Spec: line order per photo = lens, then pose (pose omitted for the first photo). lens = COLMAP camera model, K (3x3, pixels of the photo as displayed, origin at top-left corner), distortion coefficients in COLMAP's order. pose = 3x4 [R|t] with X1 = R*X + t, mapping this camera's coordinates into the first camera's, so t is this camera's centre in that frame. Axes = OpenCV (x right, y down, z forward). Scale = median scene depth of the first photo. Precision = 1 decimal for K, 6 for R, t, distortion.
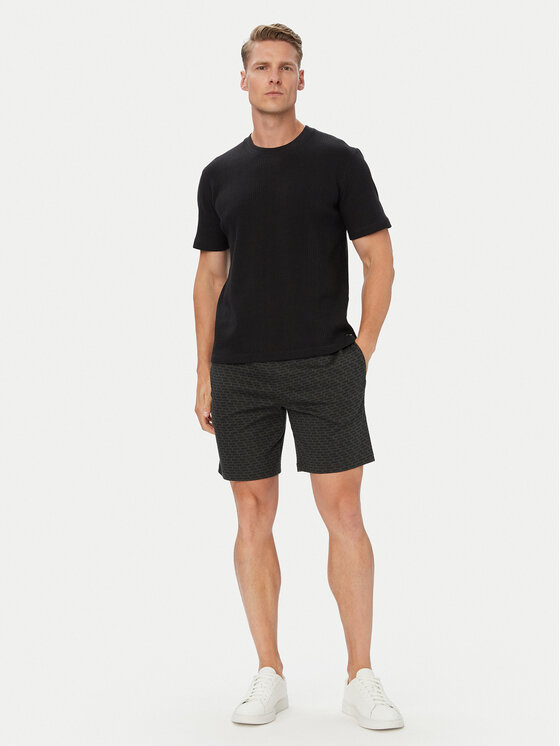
lens RADIAL K [[1174.0, 0, 276.1], [0, 1174.0, 372.0], [0, 0, 1]] dist [-0.012501, 0.000000]
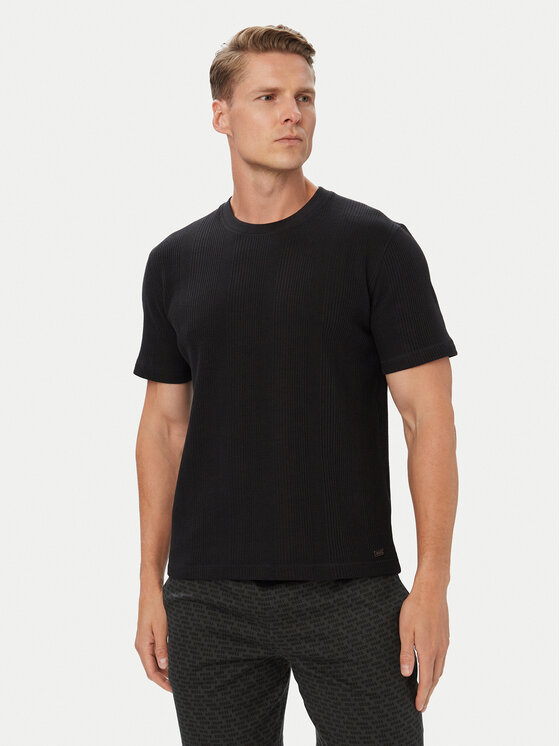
lens RADIAL K [[1278.6, 0, 283.2], [0, 1278.6, 374.2], [0, 0, 1]] dist [-0.077568, 0.000000]
pose [[0.999550, 0.006107, 0.029379, -0.012727], [-0.005419, 0.999710, -0.023445, -0.095719], [-0.029514, 0.023275, 0.999293, 0.333340]]
